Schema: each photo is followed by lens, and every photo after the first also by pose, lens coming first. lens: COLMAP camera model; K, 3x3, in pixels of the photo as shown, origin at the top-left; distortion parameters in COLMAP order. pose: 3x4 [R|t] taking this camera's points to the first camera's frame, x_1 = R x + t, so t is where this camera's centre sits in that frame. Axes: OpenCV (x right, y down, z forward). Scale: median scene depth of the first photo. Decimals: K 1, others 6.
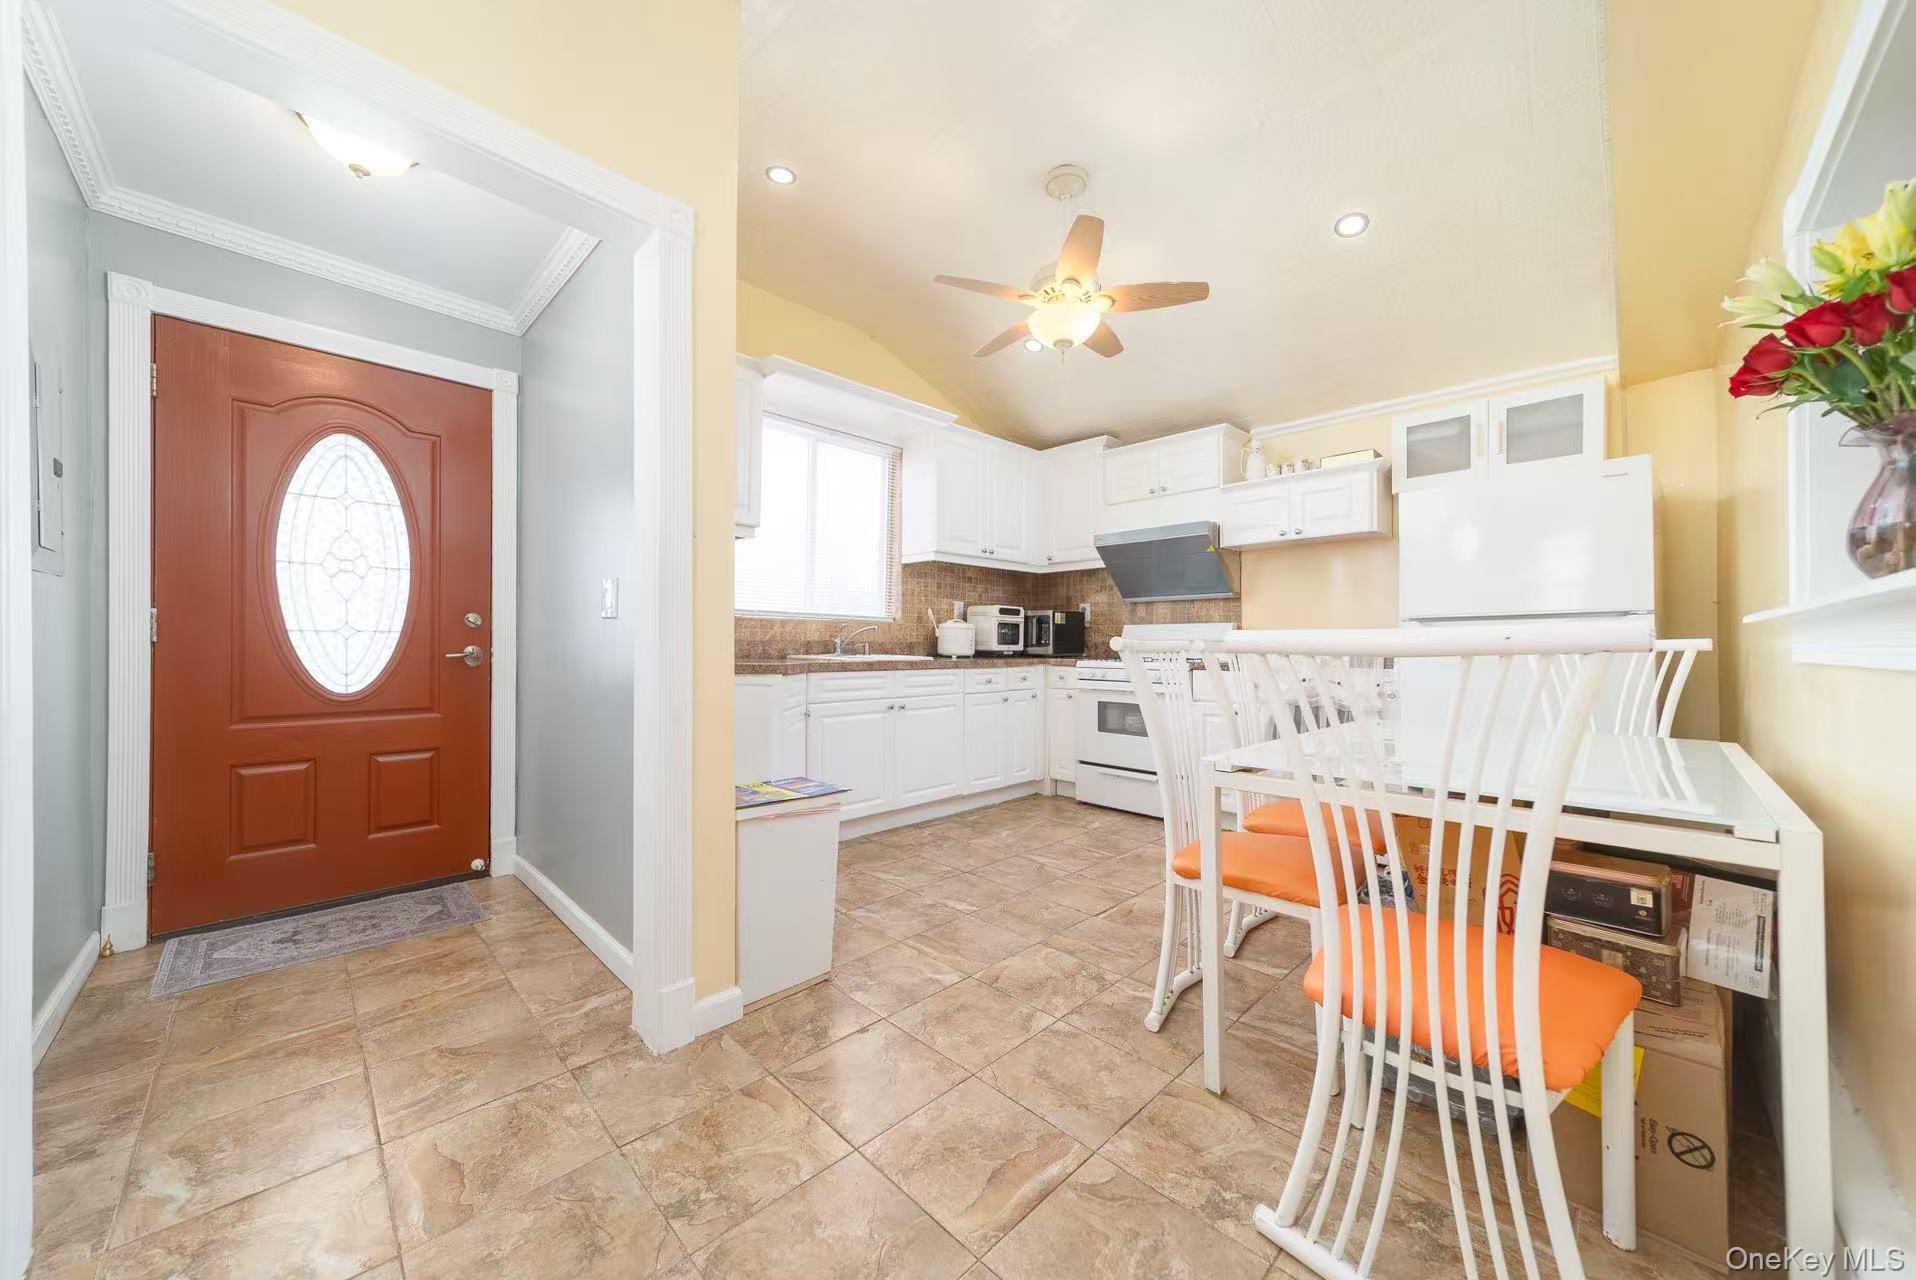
lens RADIAL K [[671.4, 0, 959.1], [0, 671.4, 646.2], [0, 0, 1]] dist [0.011517, -0.000001]
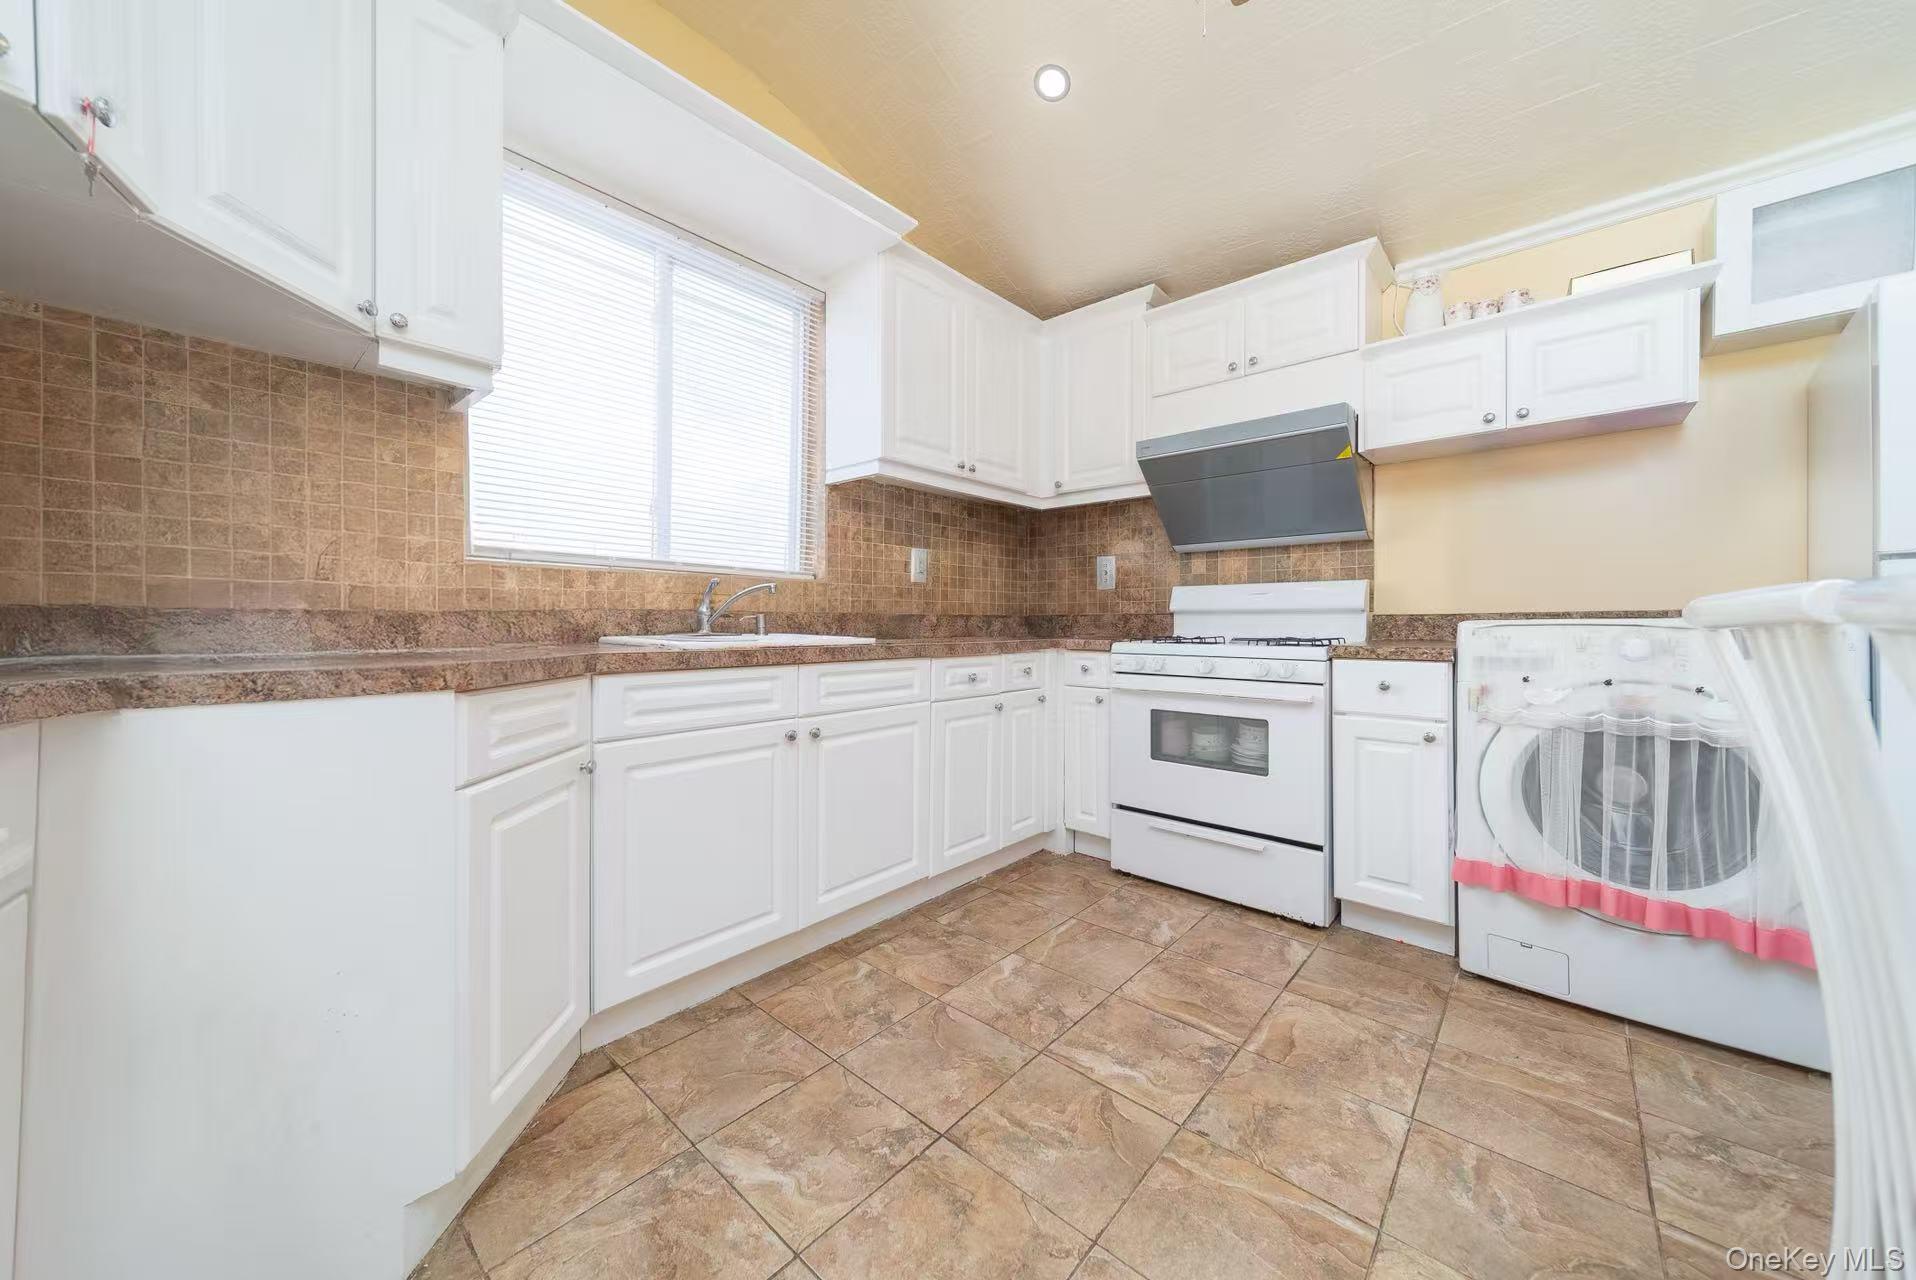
lens RADIAL K [[671.4, 0, 952.2], [0, 671.4, 629.4], [0, 0, 1]] dist [0.011517, -0.000001]
pose [[0.998700, -0.003727, 0.050845, -0.002866], [0.003256, 0.999951, 0.009332, 0.003553], [-0.050877, -0.009154, 0.998663, 0.400967]]
